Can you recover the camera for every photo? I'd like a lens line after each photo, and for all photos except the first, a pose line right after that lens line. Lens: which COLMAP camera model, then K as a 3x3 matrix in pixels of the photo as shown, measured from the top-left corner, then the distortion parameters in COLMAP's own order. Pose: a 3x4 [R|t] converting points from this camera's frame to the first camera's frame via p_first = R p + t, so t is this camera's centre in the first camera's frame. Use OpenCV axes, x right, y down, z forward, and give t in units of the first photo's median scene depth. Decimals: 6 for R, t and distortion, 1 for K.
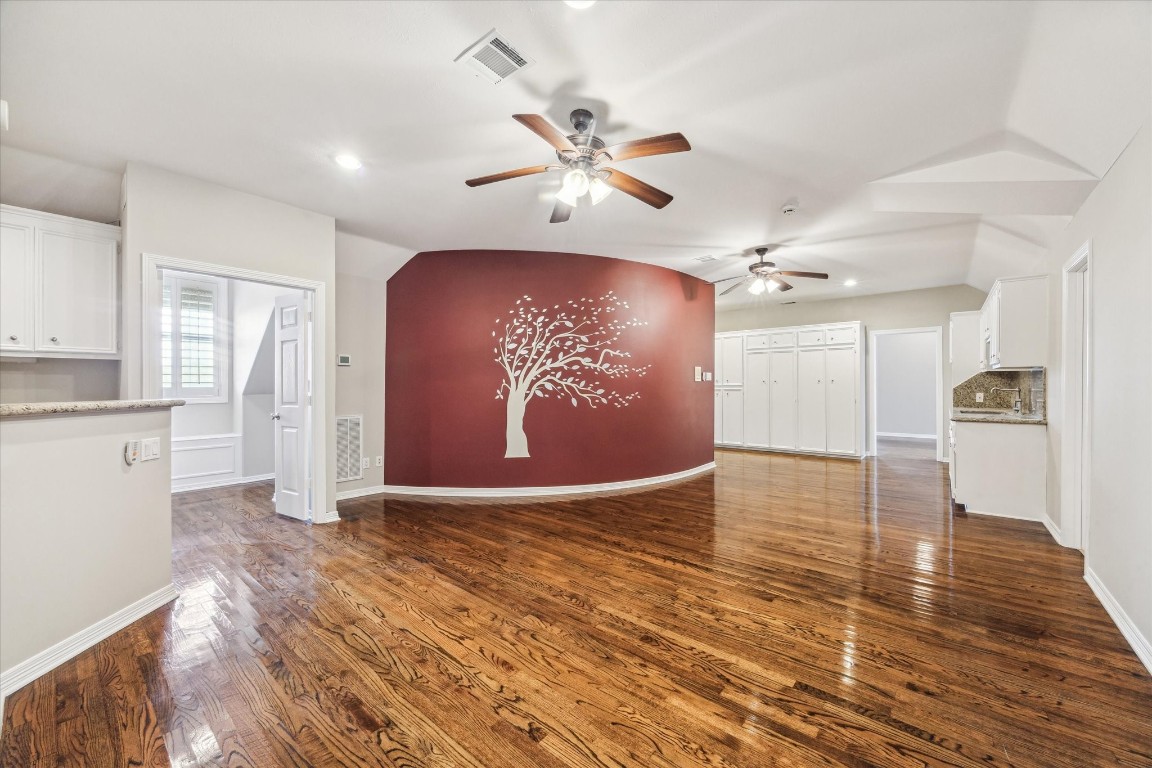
lens RADIAL K [[445.8, 0, 574.6], [0, 445.8, 389.8], [0, 0, 1]] dist [-0.000131, 0.000405]
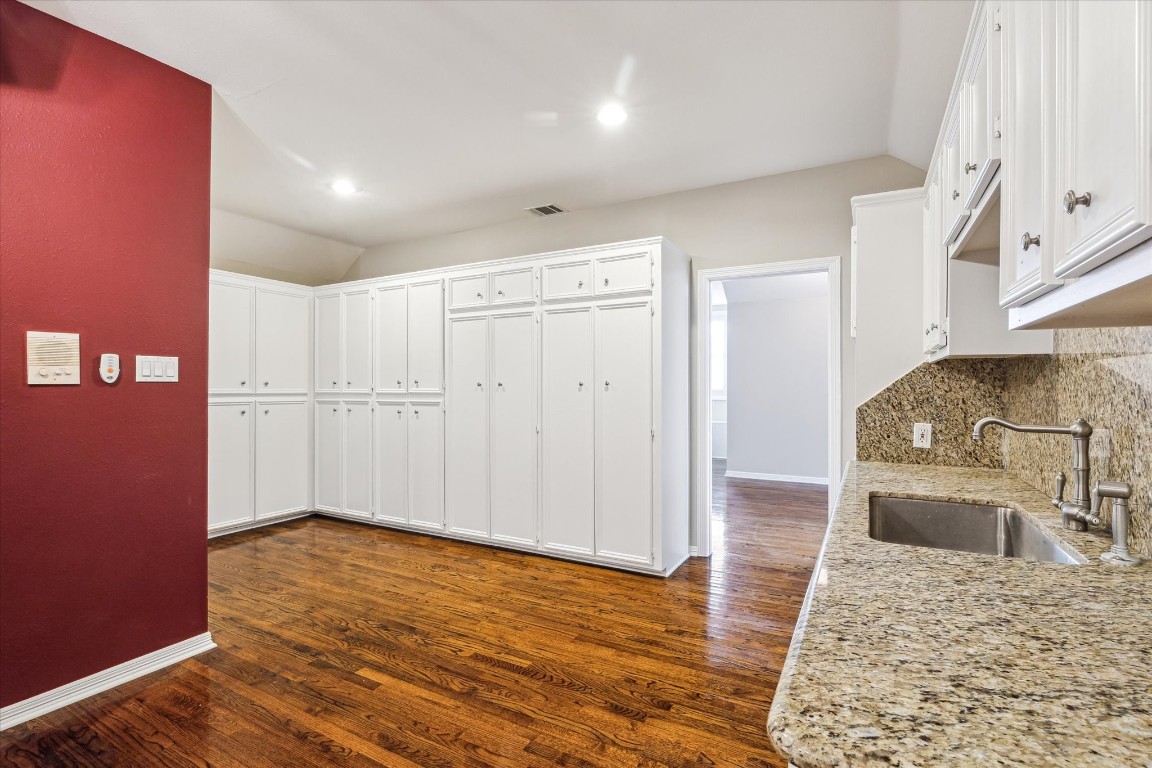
lens RADIAL K [[534.4, 0, 577.2], [0, 534.4, 382.3], [0, 0, 1]] dist [-0.003792, -0.000203]
pose [[0.980767, 0.004912, 0.195118, 0.512547], [-0.001890, 0.999875, -0.015672, -0.015389], [-0.195171, 0.015002, 0.980655, 0.585761]]
